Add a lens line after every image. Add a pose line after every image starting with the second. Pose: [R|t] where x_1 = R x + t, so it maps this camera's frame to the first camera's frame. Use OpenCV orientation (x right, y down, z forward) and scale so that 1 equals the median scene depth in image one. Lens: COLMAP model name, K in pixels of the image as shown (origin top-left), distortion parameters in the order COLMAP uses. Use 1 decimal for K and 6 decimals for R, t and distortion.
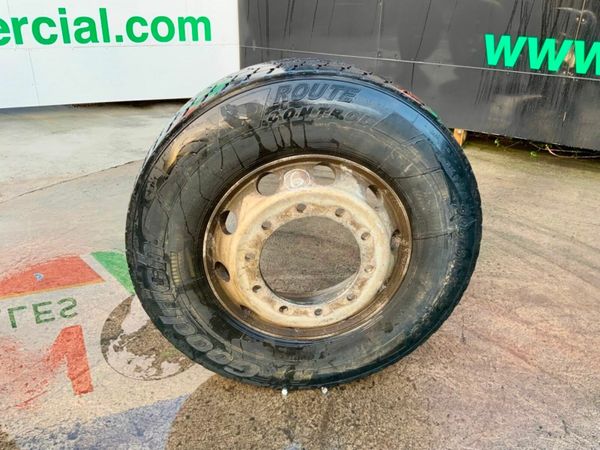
lens RADIAL K [[495.6, 0, 302.5], [0, 495.6, 227.4], [0, 0, 1]] dist [0.045591, -0.096448]
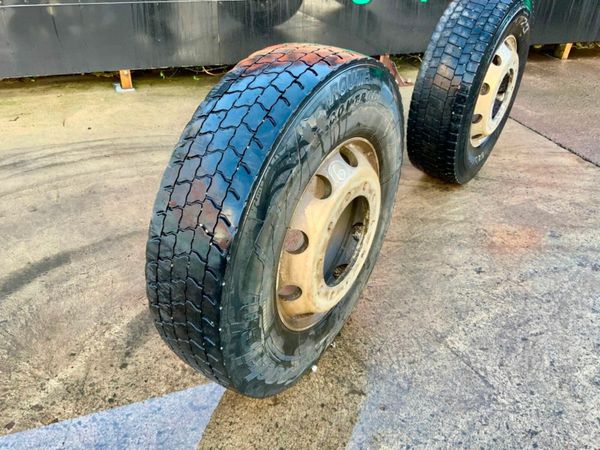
lens RADIAL K [[495.6, 0, 299.4], [0, 495.6, 226.6], [0, 0, 1]] dist [0.045591, -0.096448]
pose [[0.618088, -0.429492, 0.658410, -0.397405], [0.321326, 0.902424, 0.287019, -0.159662], [-0.717437, 0.034161, 0.695785, 0.186230]]
